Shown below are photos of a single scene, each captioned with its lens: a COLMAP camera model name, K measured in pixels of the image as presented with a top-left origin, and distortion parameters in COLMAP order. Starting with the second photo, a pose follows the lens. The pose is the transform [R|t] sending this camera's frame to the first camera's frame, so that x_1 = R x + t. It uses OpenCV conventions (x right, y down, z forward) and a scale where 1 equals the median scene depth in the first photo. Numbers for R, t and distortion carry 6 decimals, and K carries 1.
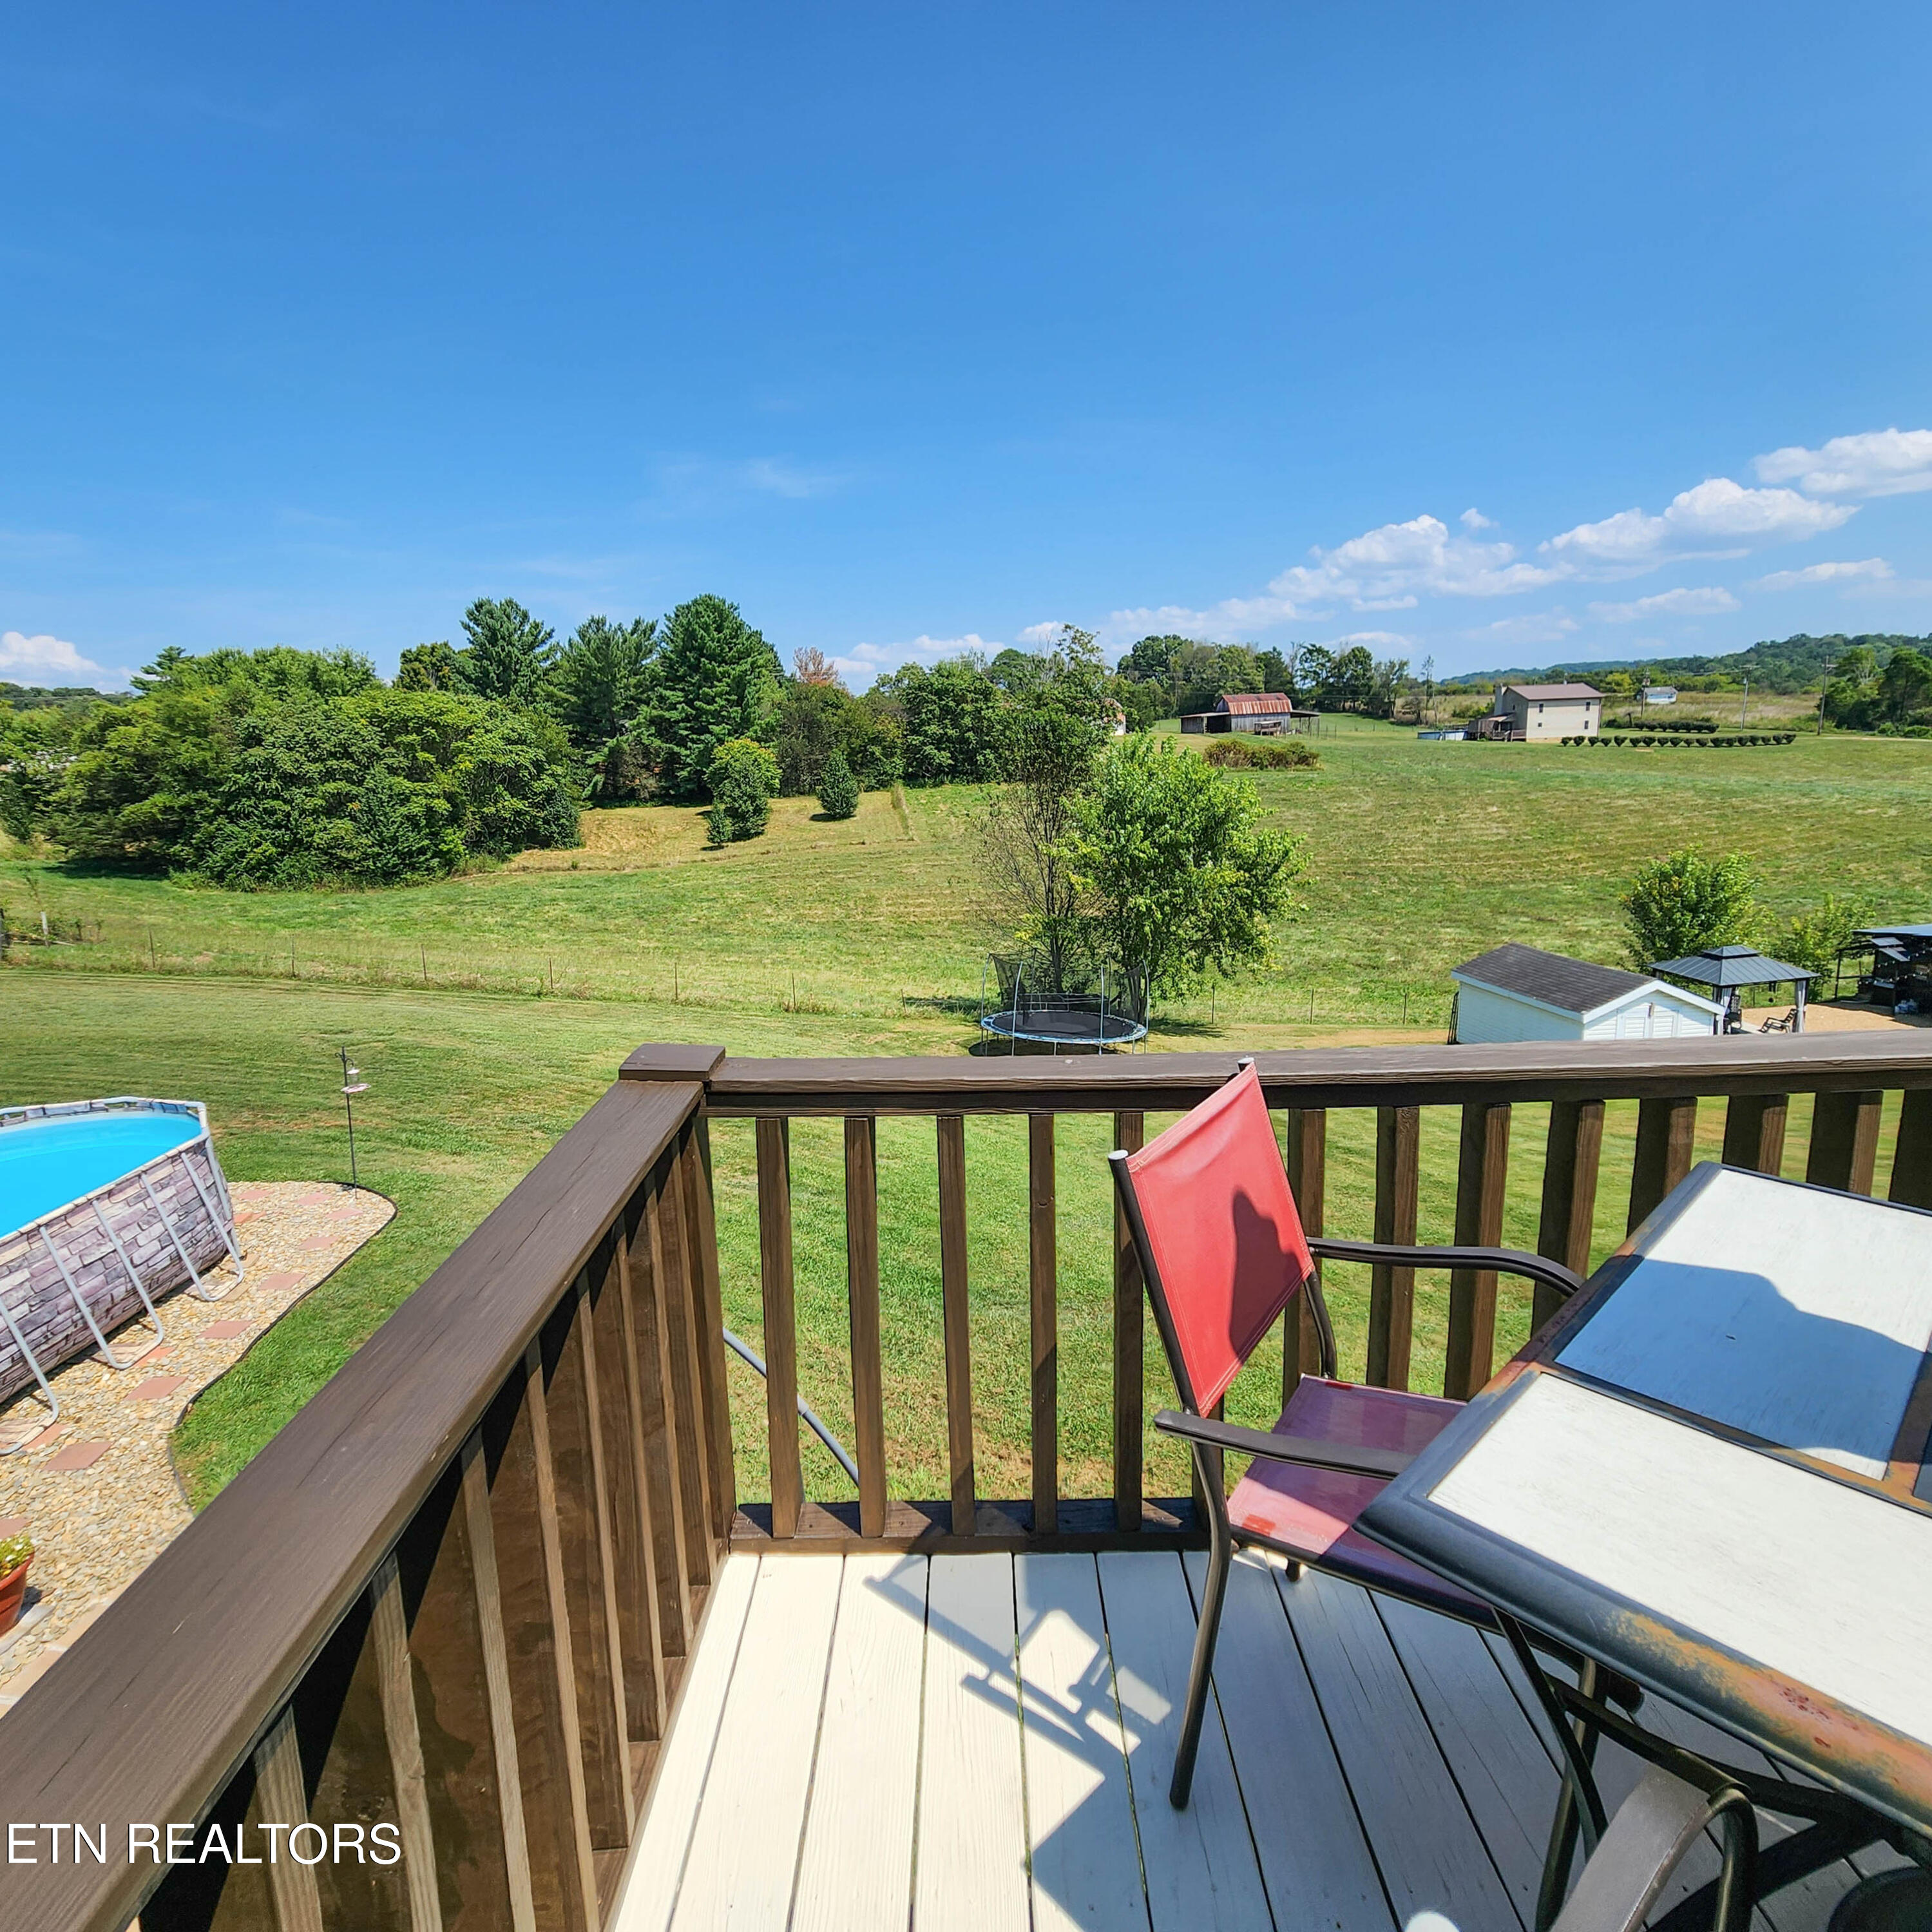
lens RADIAL K [[1059.2, 0, 950.2], [0, 1059.2, 958.8], [0, 0, 1]] dist [-0.000447, 0.000498]
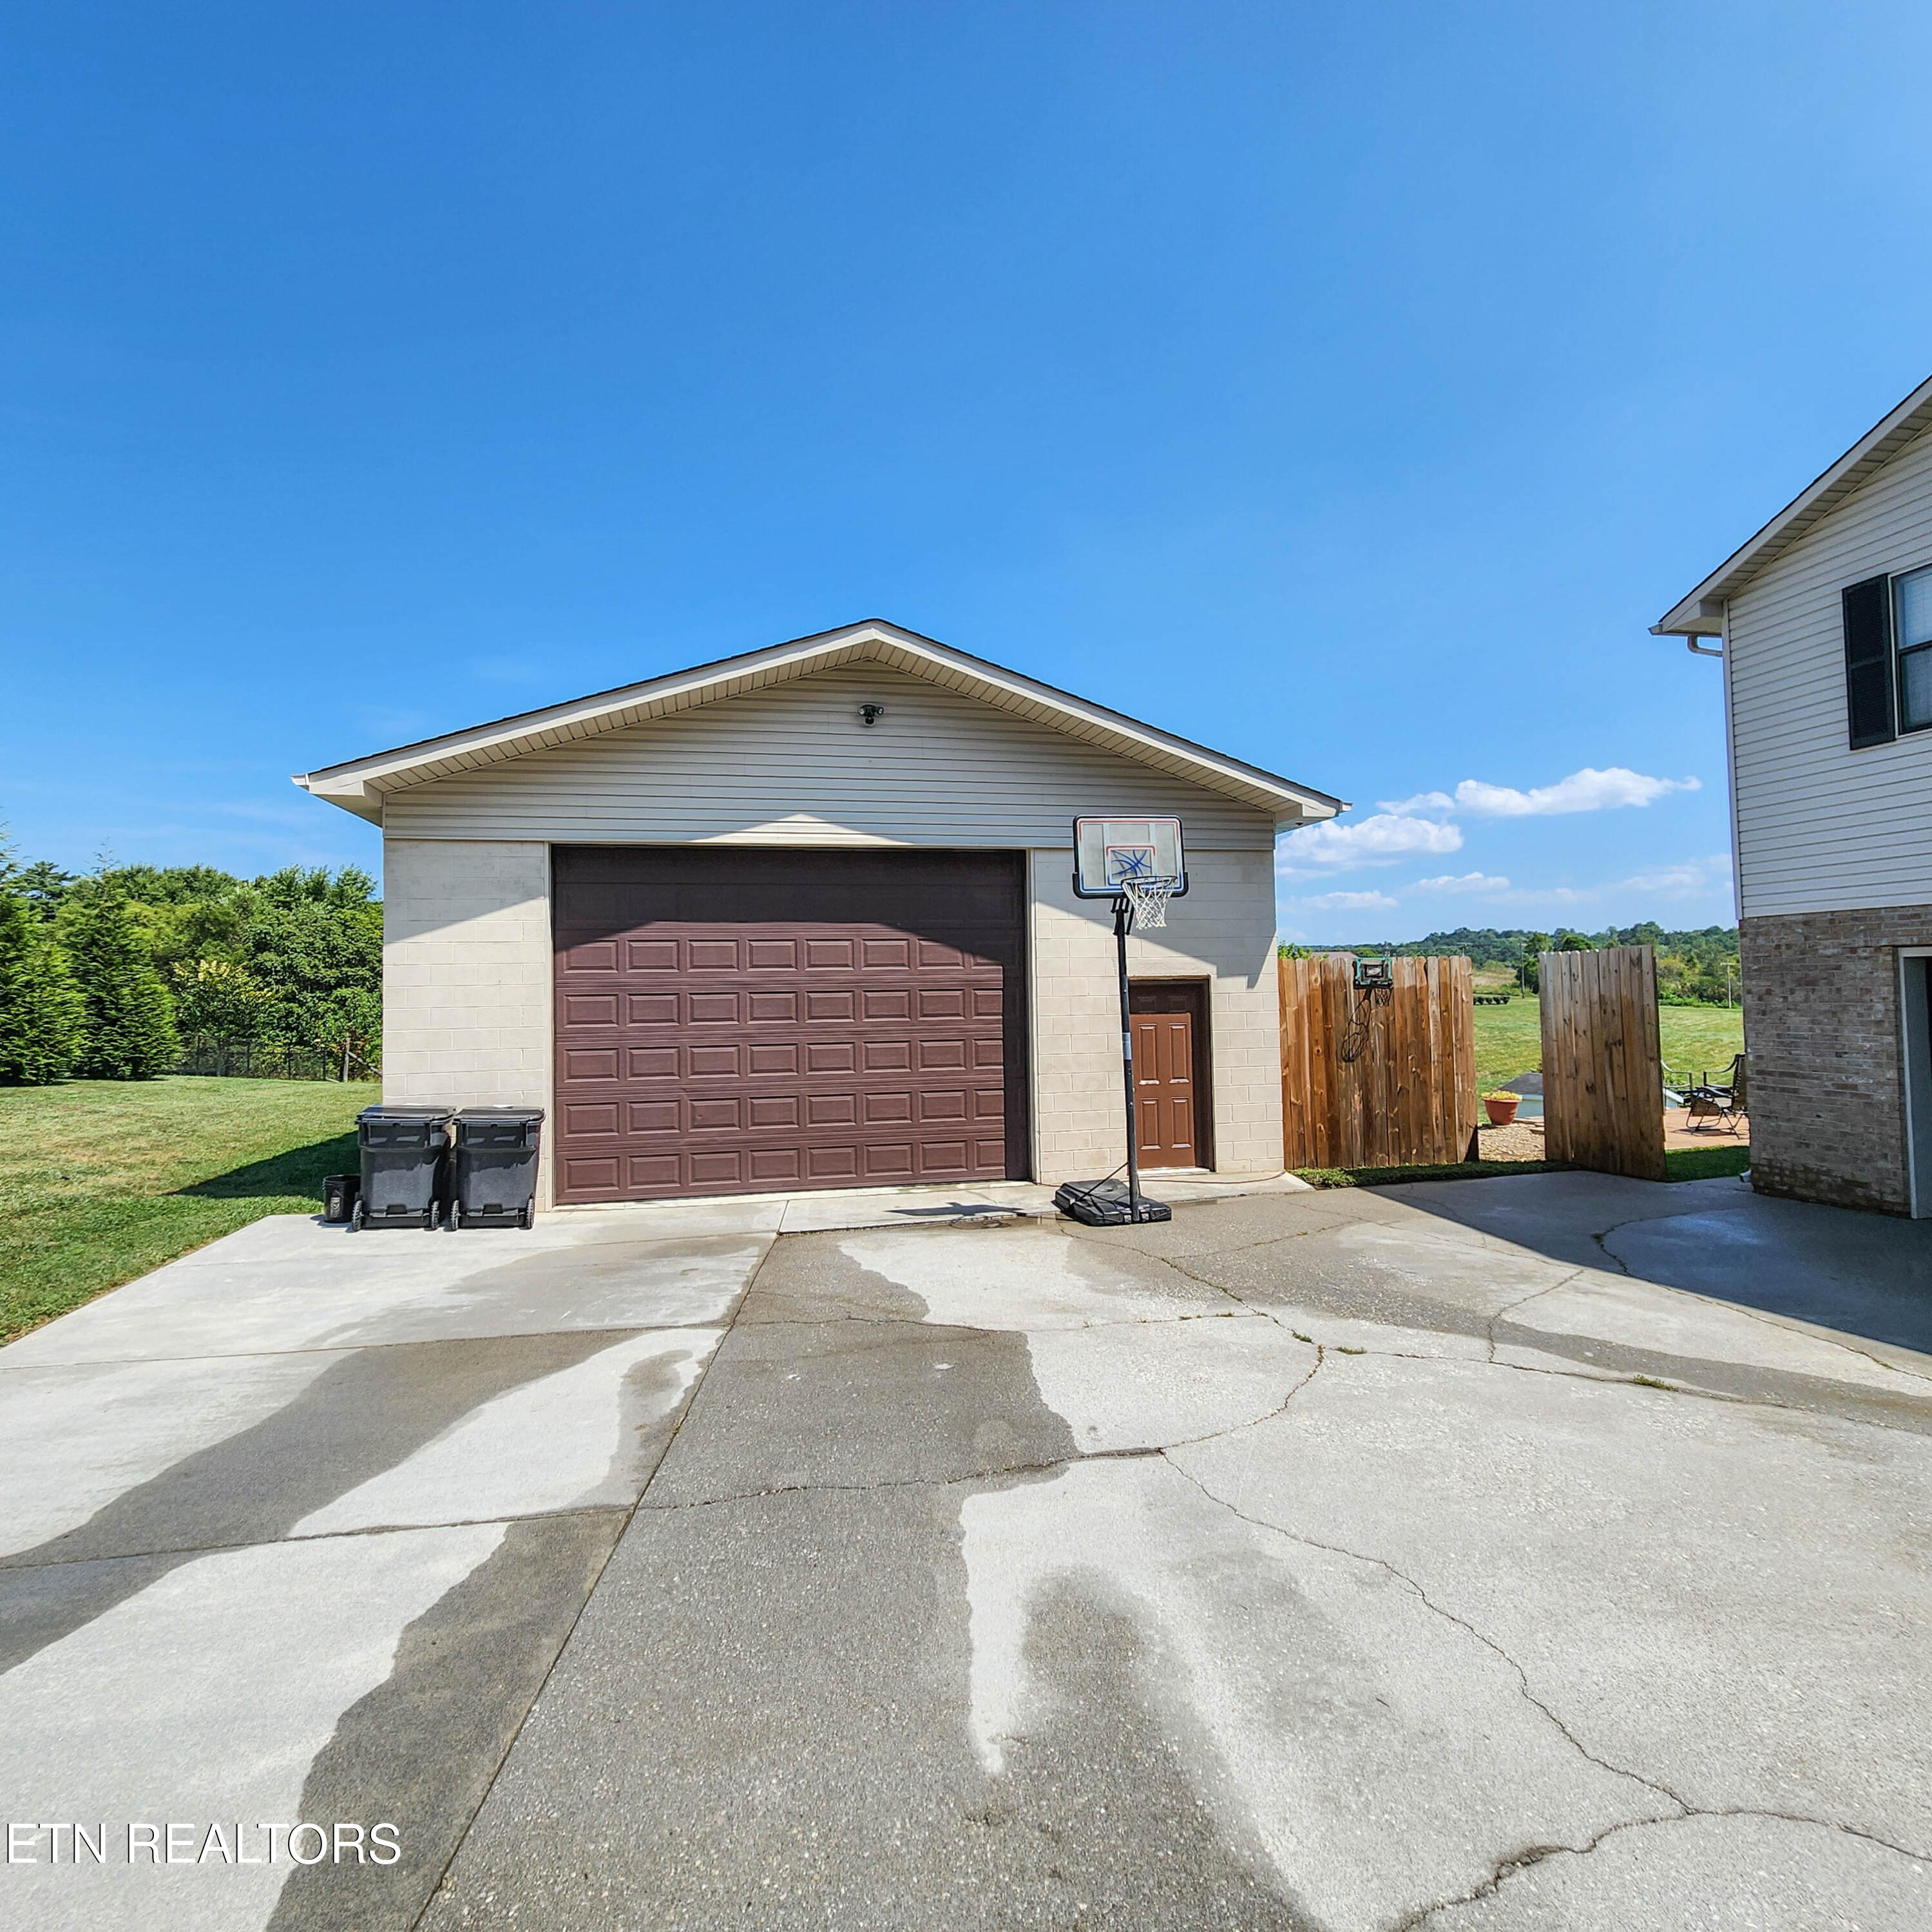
lens RADIAL K [[1059.2, 0, 953.9], [0, 1059.2, 969.4], [0, 0, 1]] dist [-0.000447, 0.000498]
pose [[0.976423, 0.031289, 0.213587, -0.223750], [0.019090, 0.973047, -0.229816, 0.064270], [-0.215021, 0.228475, 0.949508, -0.112302]]
